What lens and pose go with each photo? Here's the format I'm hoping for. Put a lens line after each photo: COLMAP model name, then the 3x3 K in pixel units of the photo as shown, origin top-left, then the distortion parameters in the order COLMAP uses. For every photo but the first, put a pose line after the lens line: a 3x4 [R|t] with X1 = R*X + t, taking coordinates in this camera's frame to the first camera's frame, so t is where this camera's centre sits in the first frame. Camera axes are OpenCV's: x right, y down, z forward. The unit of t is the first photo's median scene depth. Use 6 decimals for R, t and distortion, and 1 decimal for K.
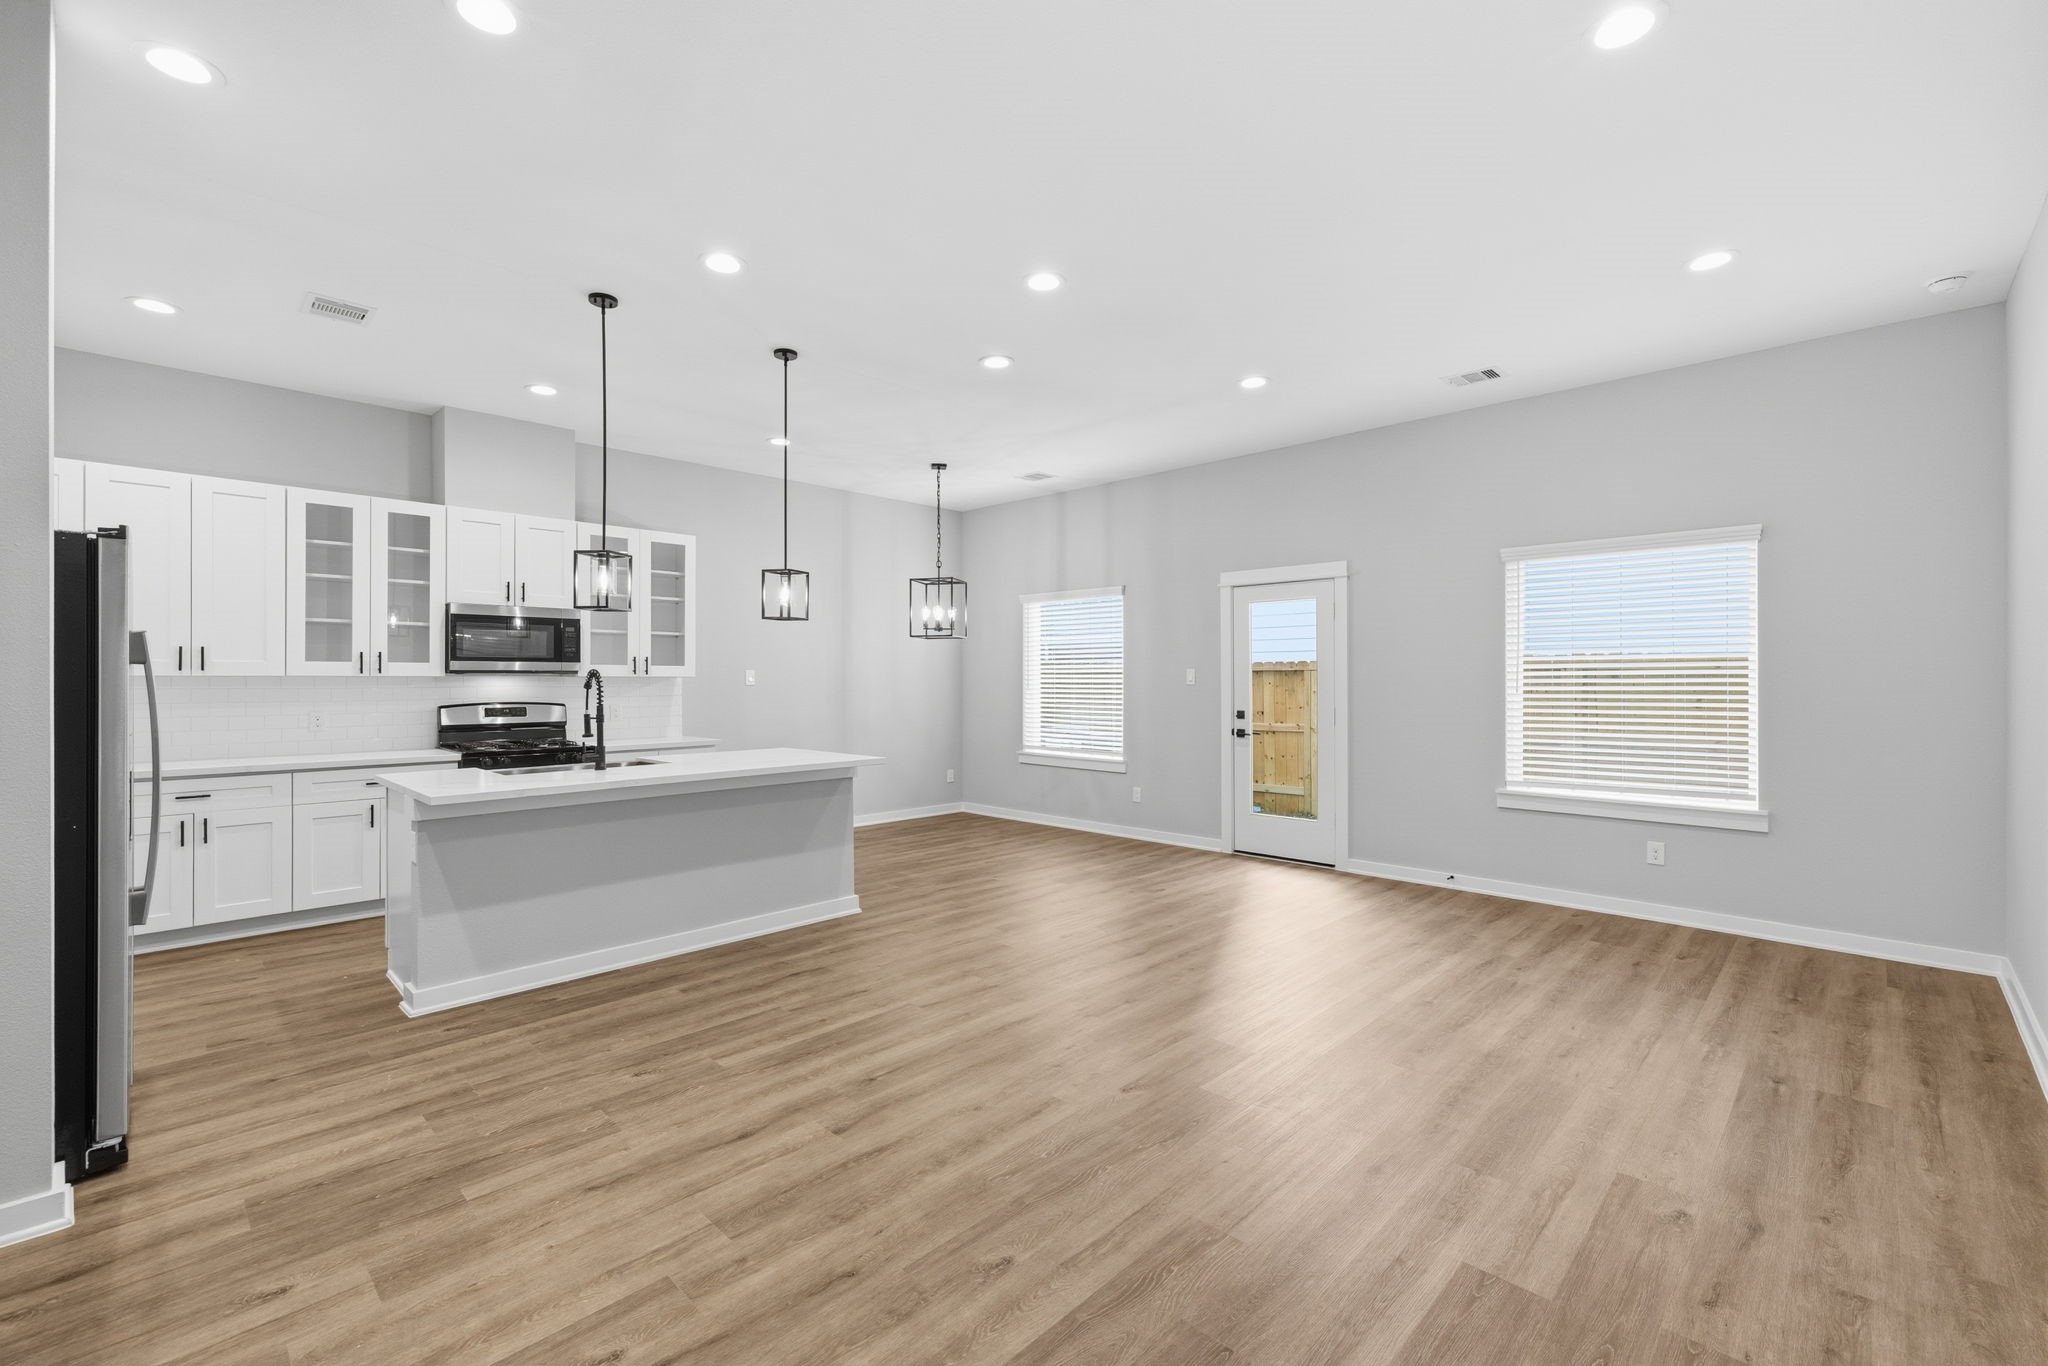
lens RADIAL K [[870.0, 0, 1015.5], [0, 870.0, 677.0], [0, 0, 1]] dist [0.001180, 0.000465]
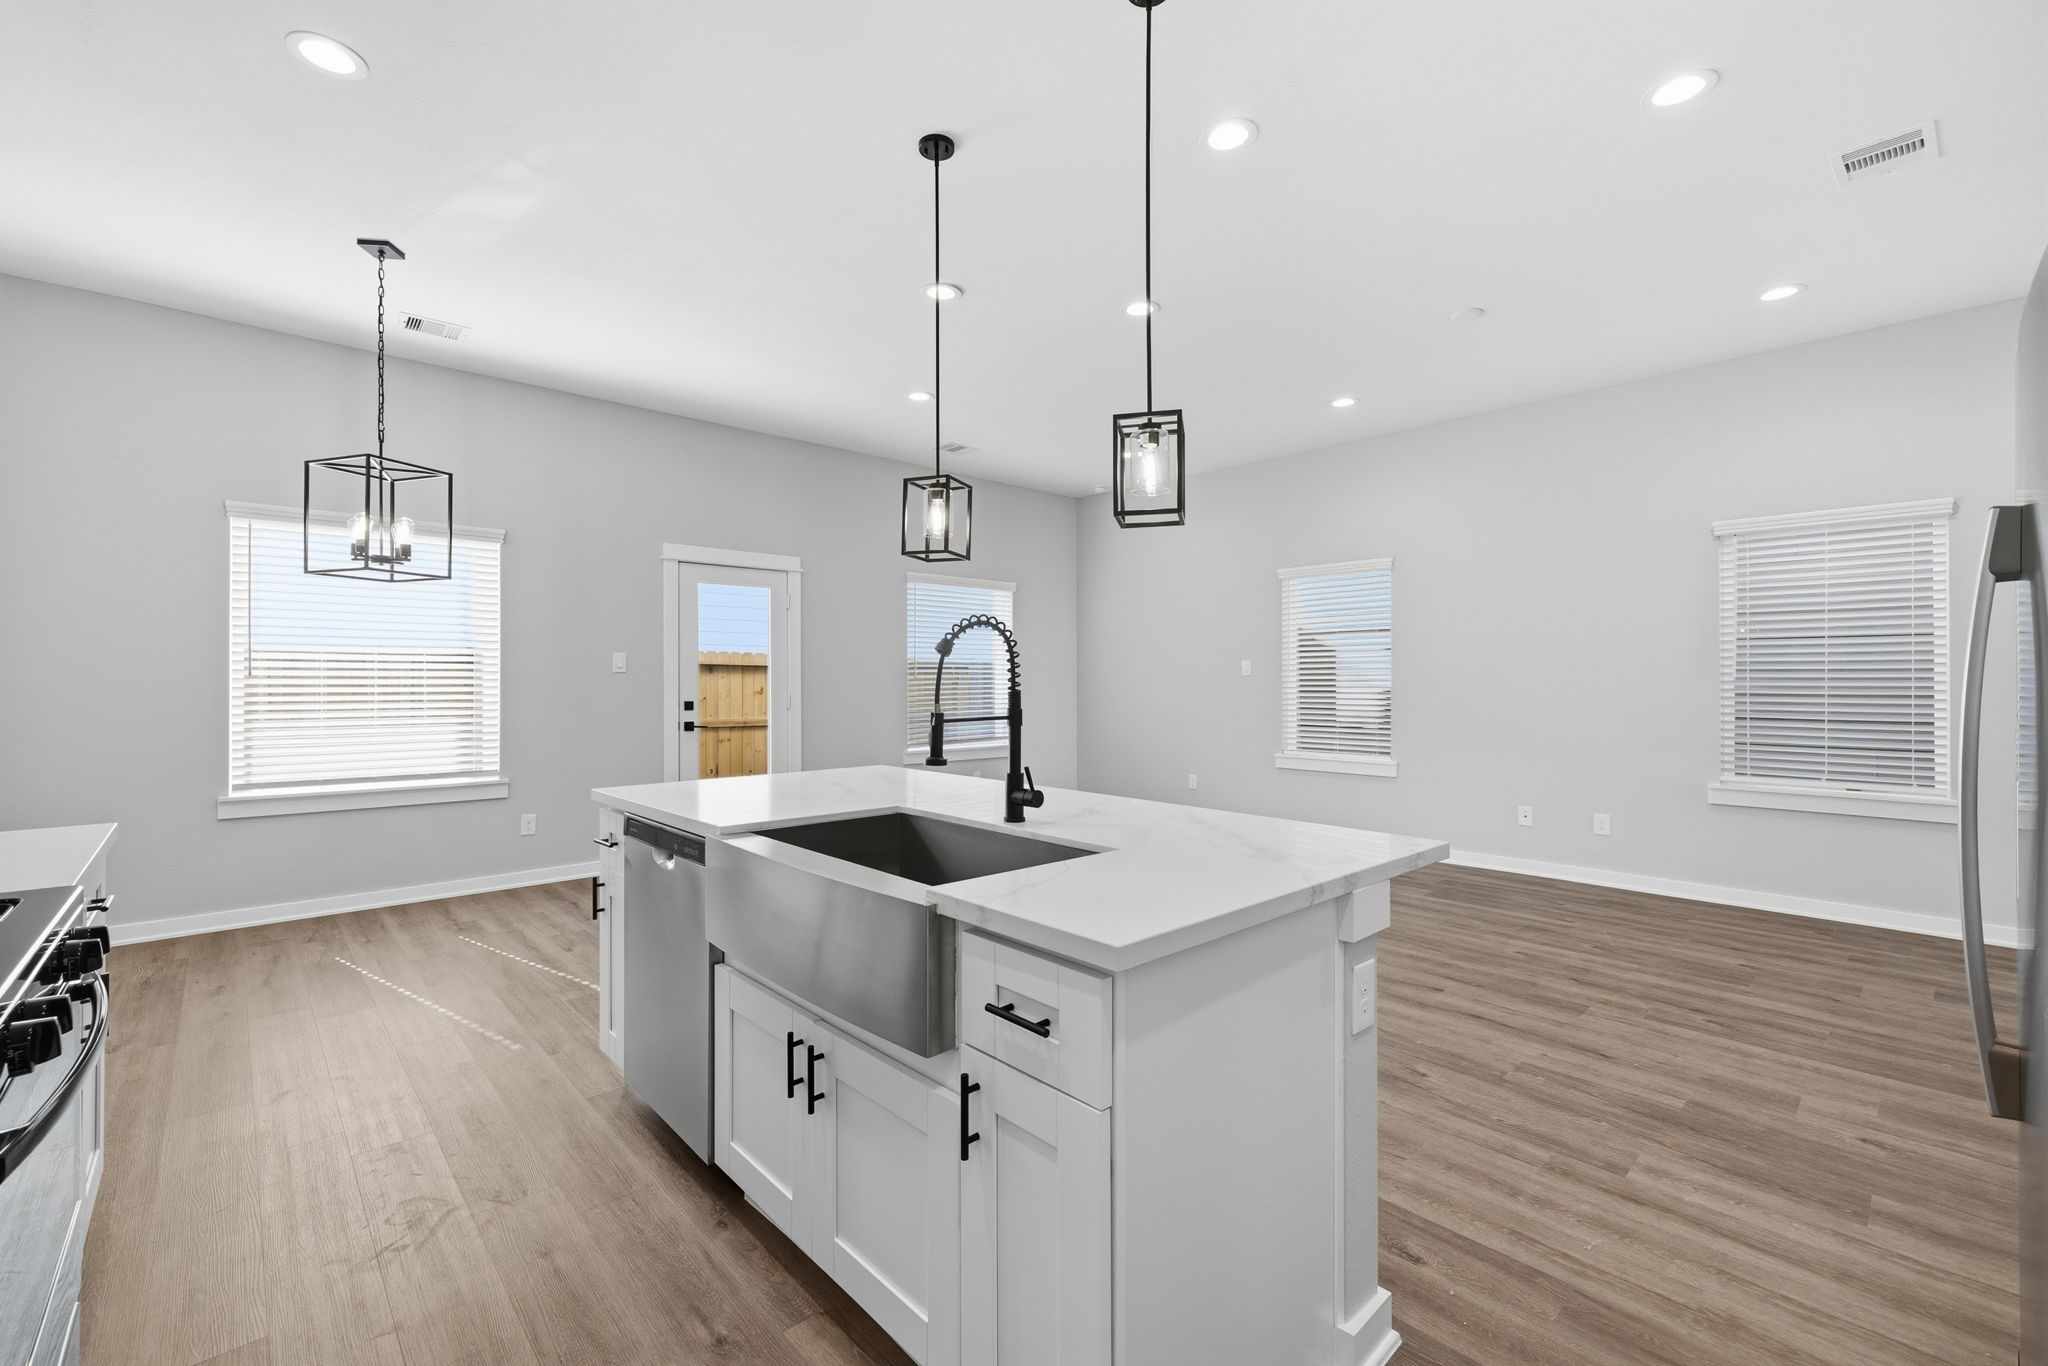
lens RADIAL K [[860.6, 0, 1019.6], [0, 860.6, 677.5], [0, 0, 1]] dist [0.000901, 0.000022]
pose [[0.047279, 0.004884, 0.998870, -1.024245], [-0.003017, 0.999984, -0.004746, 0.029290], [-0.998877, -0.002790, 0.047293, 1.034543]]
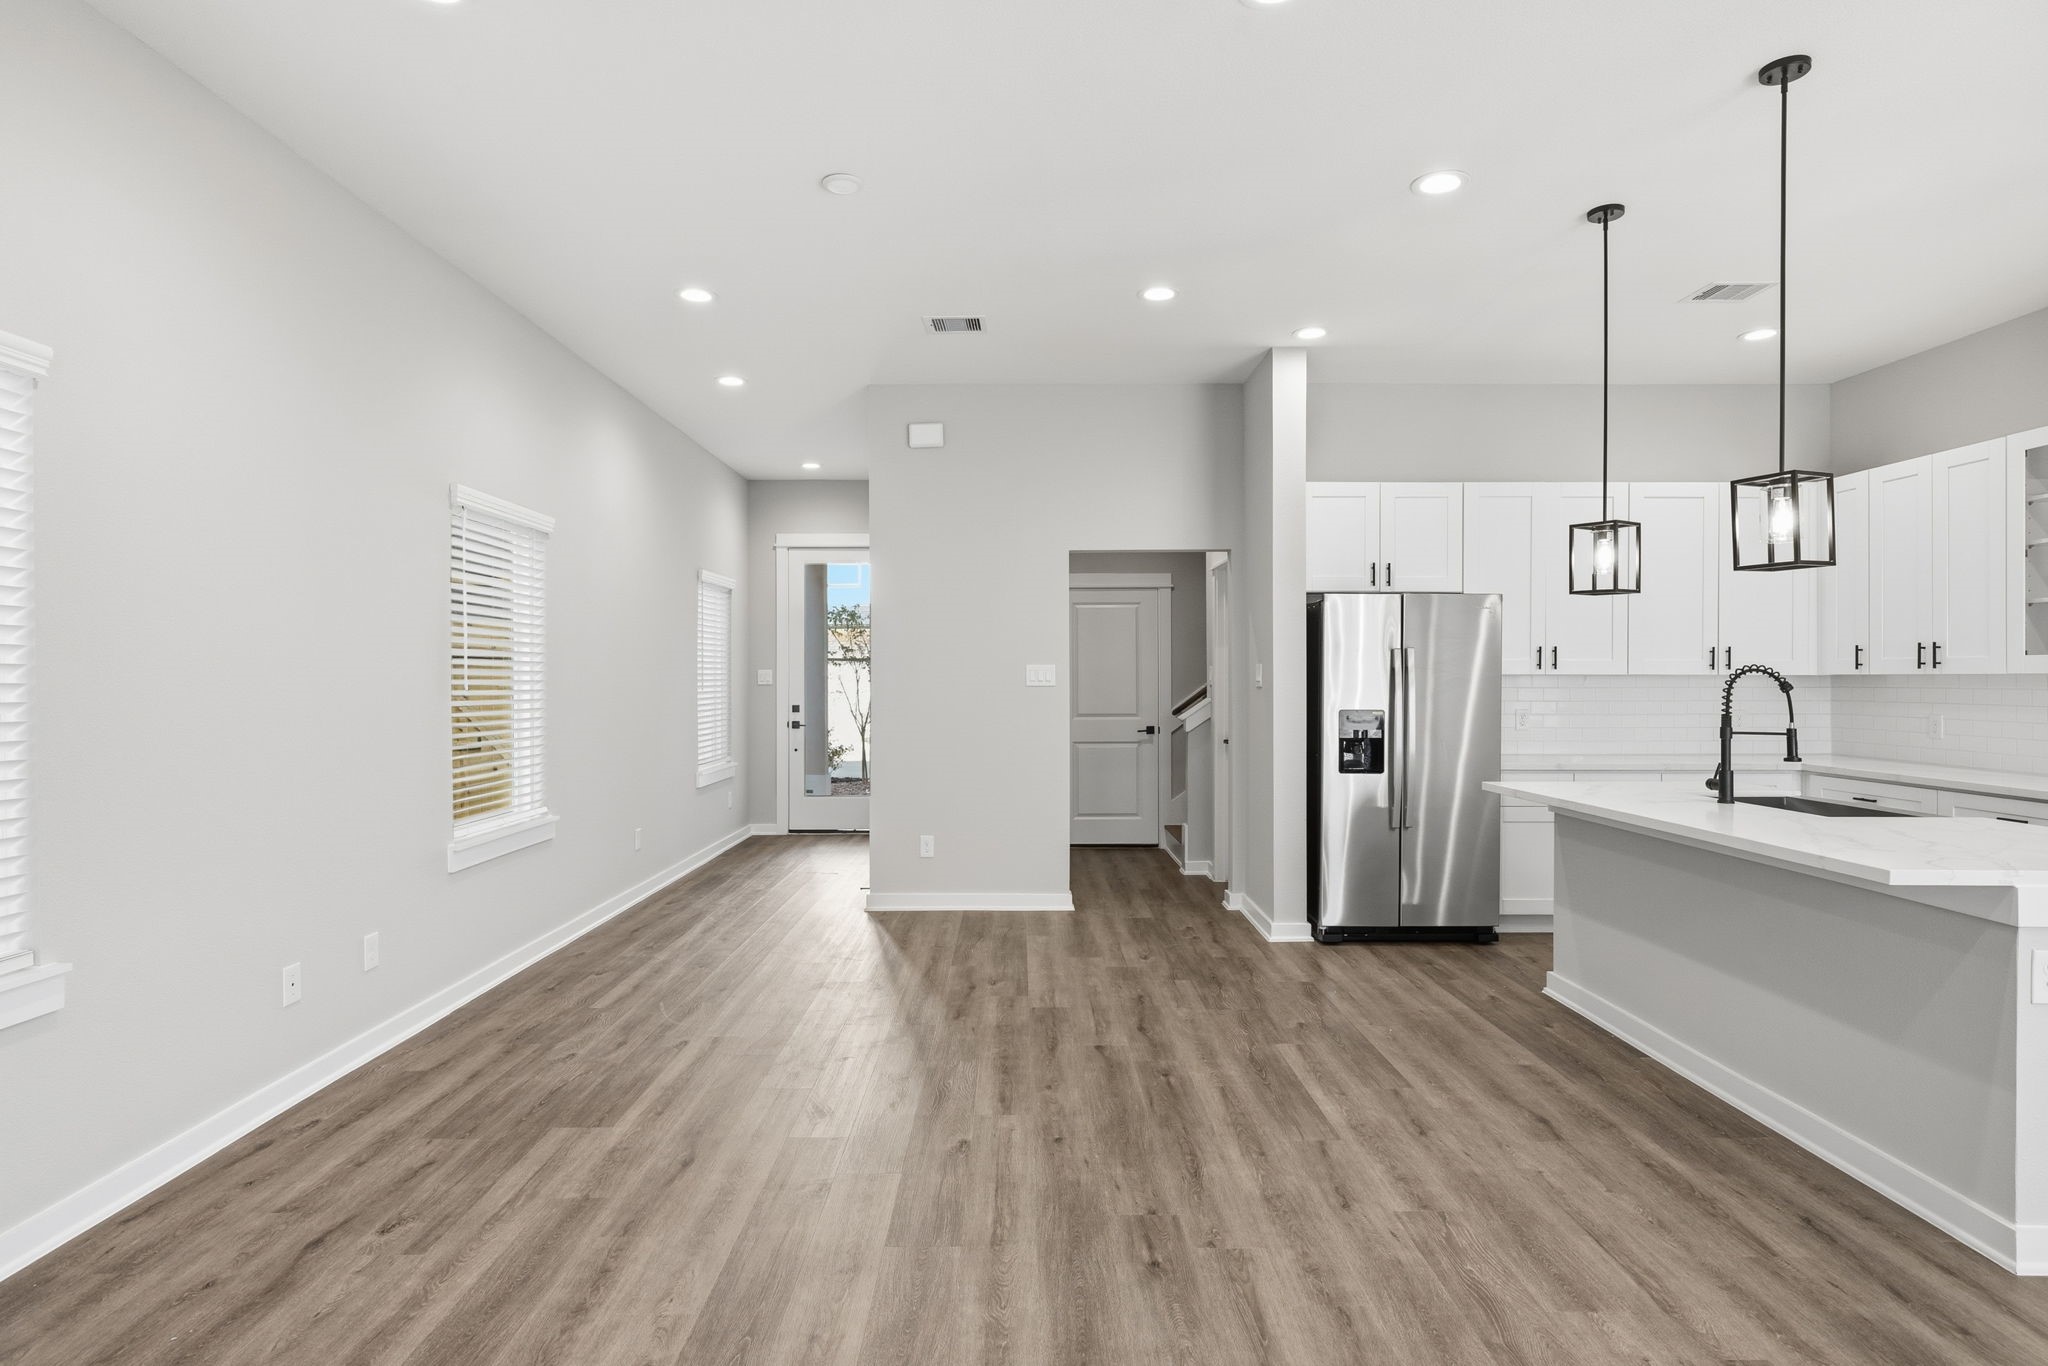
lens RADIAL K [[1062.1, 0, 1018.5], [0, 1062.1, 681.9], [0, 0, 1]] dist [-0.000964, 0.000488]
pose [[-0.712958, 0.003995, -0.701195, 0.603023], [0.001777, 0.999991, 0.003891, 0.000791], [0.701204, 0.001528, -0.712959, 1.293845]]
